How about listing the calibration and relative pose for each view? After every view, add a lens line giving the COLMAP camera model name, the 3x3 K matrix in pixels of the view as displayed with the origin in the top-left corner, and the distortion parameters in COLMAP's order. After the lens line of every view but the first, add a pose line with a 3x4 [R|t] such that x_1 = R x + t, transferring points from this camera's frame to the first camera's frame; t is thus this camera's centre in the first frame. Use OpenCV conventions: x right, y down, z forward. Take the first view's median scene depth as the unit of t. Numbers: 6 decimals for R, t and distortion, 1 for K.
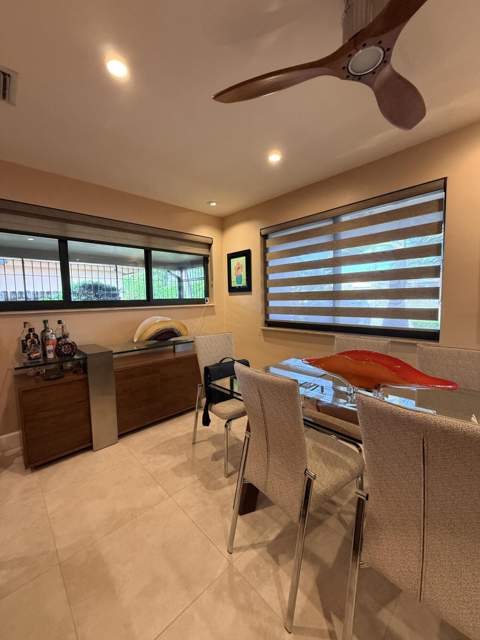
lens RADIAL K [[255.9, 0, 241.6], [0, 255.9, 318.5], [0, 0, 1]] dist [-0.000020, 0.000326]
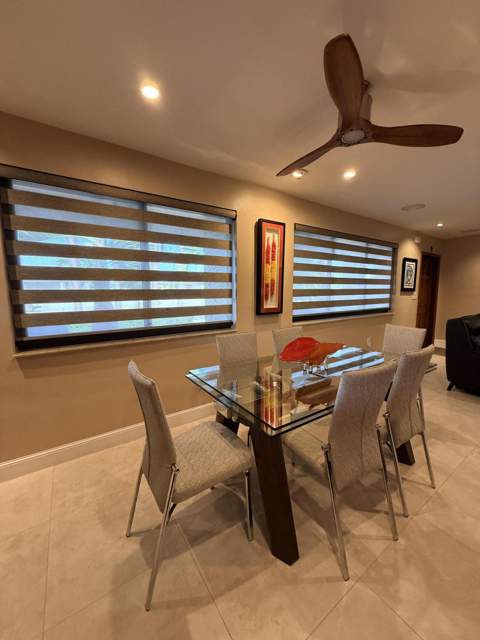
lens RADIAL K [[255.9, 0, 241.1], [0, 255.9, 319.0], [0, 0, 1]] dist [-0.000020, 0.000326]
pose [[0.164580, -0.088923, 0.982347, -0.446717], [0.086277, 0.993409, 0.075469, -0.048546], [-0.982583, 0.072334, 0.171168, 0.558161]]
